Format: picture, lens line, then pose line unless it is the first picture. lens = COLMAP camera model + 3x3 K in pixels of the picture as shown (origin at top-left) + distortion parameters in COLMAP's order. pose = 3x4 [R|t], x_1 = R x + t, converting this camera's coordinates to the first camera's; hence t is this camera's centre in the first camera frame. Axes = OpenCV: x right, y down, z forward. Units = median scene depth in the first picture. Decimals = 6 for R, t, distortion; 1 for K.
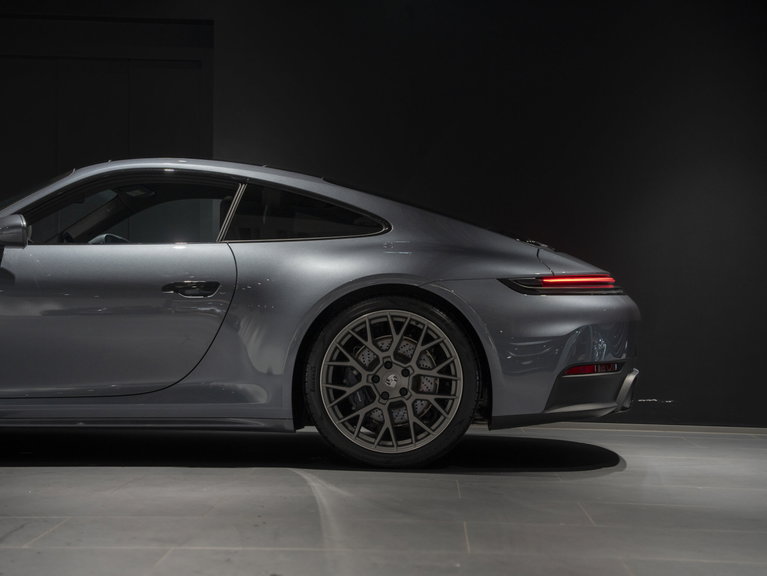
lens RADIAL K [[1641.7, 0, 387.5], [0, 1641.7, 288.0], [0, 0, 1]] dist [0.433358, 0.000000]
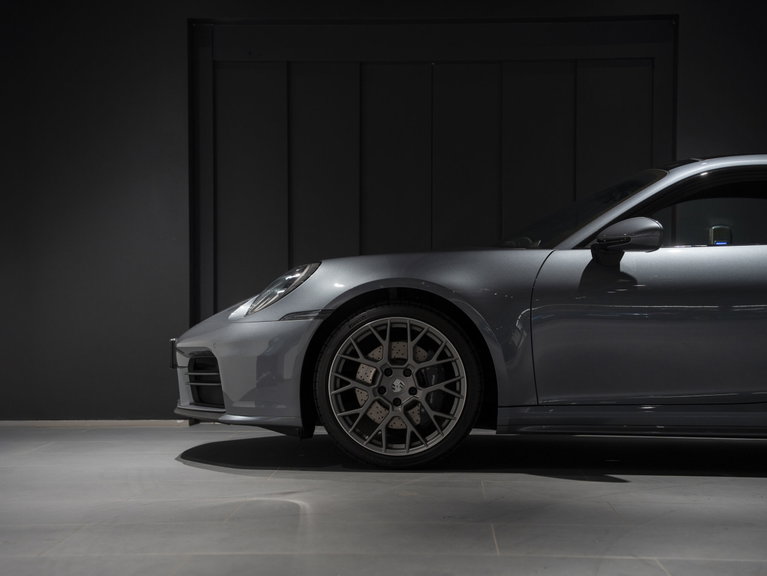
lens RADIAL K [[1641.7, 0, 379.1], [0, 1641.7, 289.9], [0, 0, 1]] dist [0.433358, 0.000000]
pose [[0.999900, -0.011818, 0.007719, -0.375869], [0.011826, 0.999930, -0.000949, -0.002236], [-0.007707, 0.001040, 0.999970, 0.032226]]
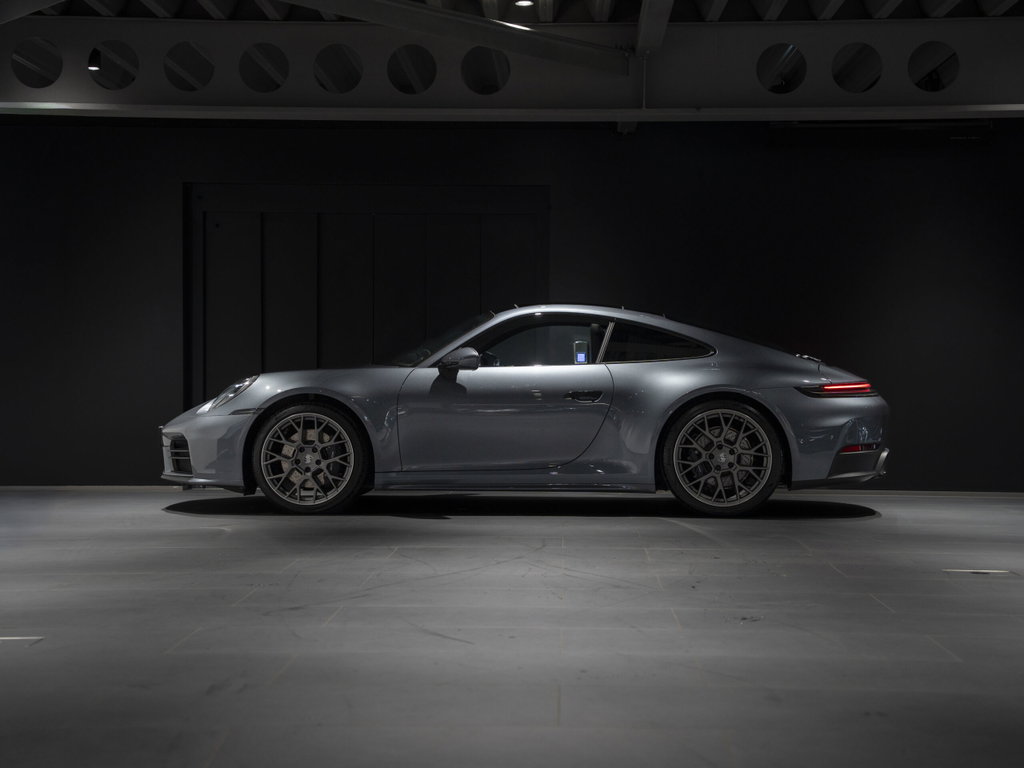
lens RADIAL K [[2018.5, 0, 518.0], [0, 2018.5, 383.7], [0, 0, 1]] dist [0.375274, 0.000000]
pose [[0.999814, -0.010031, 0.016468, -0.203667], [0.009789, 0.999843, 0.014753, -0.037069], [-0.016614, -0.014590, 0.999756, -0.781843]]
